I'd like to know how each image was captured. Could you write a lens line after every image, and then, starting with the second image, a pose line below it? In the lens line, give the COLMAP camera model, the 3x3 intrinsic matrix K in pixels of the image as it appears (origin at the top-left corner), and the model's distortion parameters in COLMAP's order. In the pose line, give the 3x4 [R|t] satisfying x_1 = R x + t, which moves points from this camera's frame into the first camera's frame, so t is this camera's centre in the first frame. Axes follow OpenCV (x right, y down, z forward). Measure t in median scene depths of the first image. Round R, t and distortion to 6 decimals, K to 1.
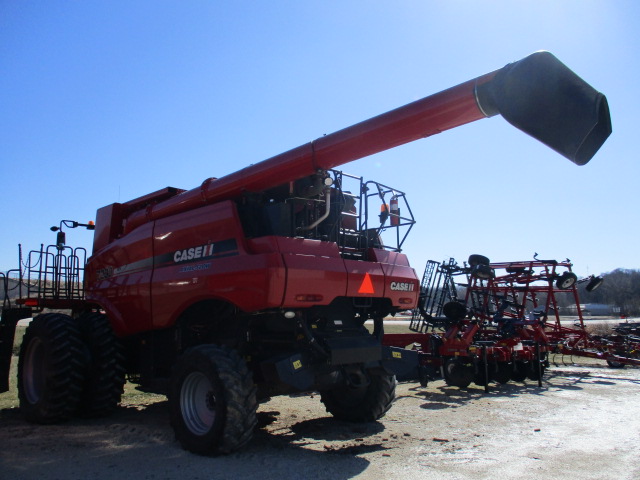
lens RADIAL K [[516.2, 0, 312.7], [0, 516.2, 230.0], [0, 0, 1]] dist [-0.041204, 0.003938]
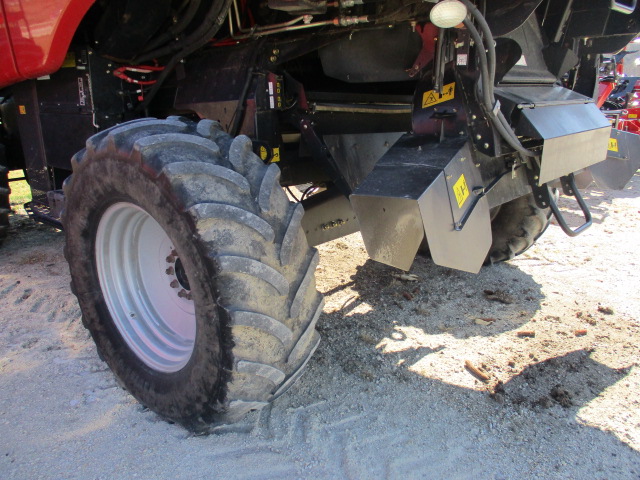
lens RADIAL K [[516.2, 0, 312.7], [0, 516.2, 230.0], [0, 0, 1]] dist [-0.041204, 0.003938]
pose [[0.999193, 0.000697, 0.040160, -0.119414], [-0.018135, 0.899957, 0.435601, 0.143549], [-0.035839, -0.435978, 0.899244, 0.679593]]
